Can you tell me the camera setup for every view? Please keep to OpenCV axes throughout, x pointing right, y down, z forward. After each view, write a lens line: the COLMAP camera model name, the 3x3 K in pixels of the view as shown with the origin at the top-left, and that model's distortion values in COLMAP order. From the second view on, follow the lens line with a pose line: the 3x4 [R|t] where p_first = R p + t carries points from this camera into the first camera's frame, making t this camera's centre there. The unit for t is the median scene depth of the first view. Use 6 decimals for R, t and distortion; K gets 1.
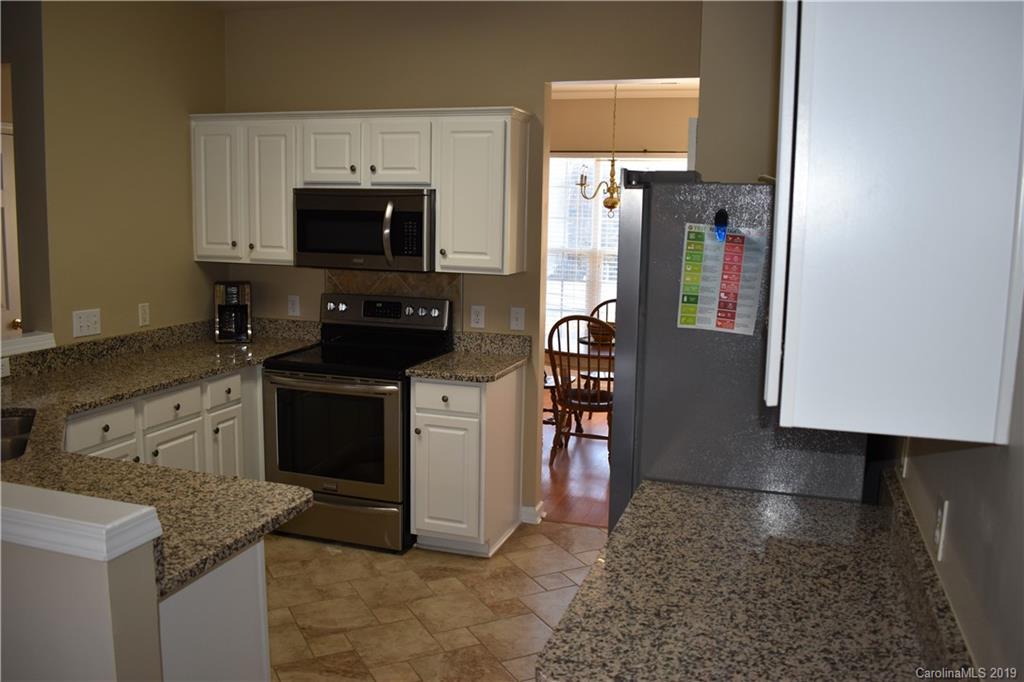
lens RADIAL K [[852.5, 0, 514.6], [0, 852.5, 342.6], [0, 0, 1]] dist [-0.092093, 0.015213]
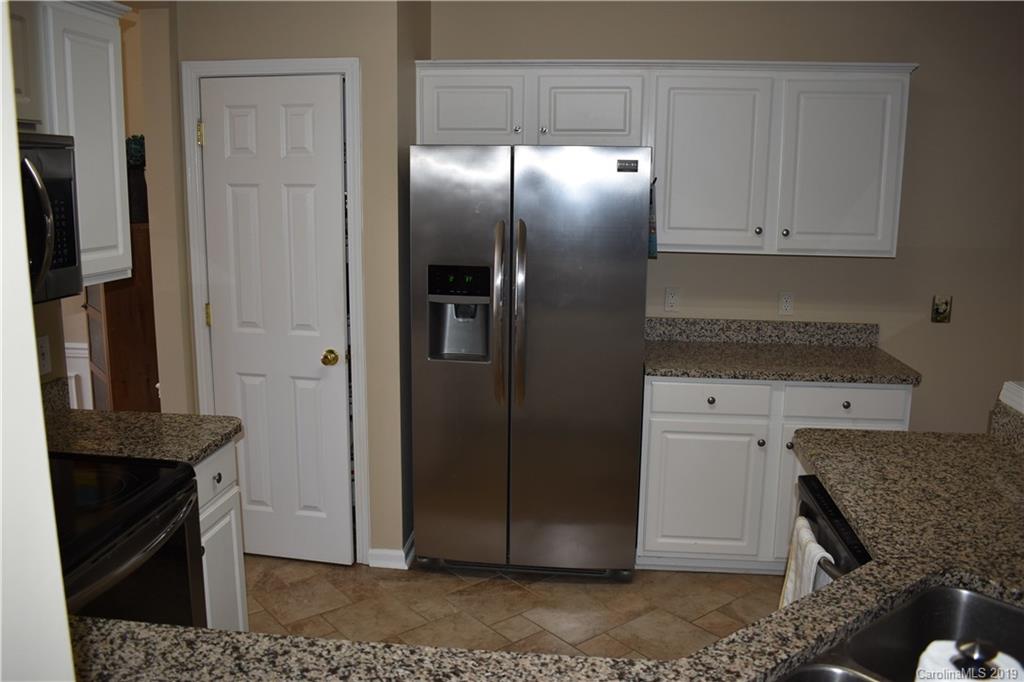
lens RADIAL K [[852.5, 0, 516.4], [0, 852.5, 341.0], [0, 0, 1]] dist [-0.092093, 0.015213]
pose [[-0.207327, -0.205754, 0.956390, -0.697780], [0.131004, 0.962987, 0.235572, -0.148045], [-0.969460, 0.174131, -0.172698, 0.875281]]
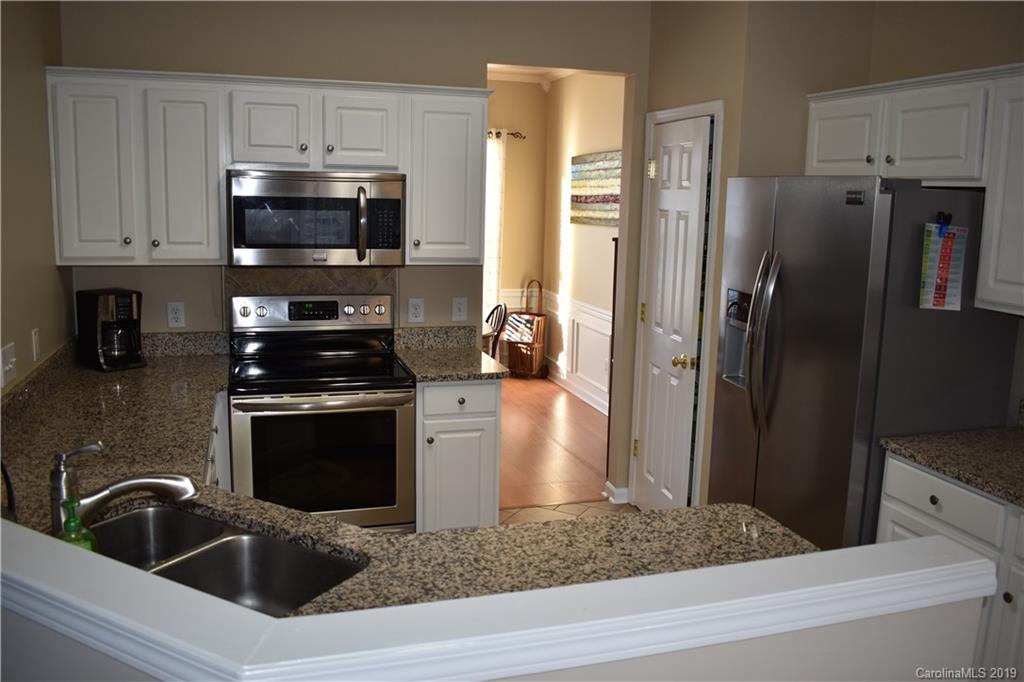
lens RADIAL K [[852.5, 0, 515.4], [0, 852.5, 341.6], [0, 0, 1]] dist [-0.092093, 0.015213]
pose [[0.817253, -0.098630, 0.567777, -0.556655], [0.077921, 0.995110, 0.060704, -0.051001], [-0.570987, -0.005369, 0.820941, 0.199291]]
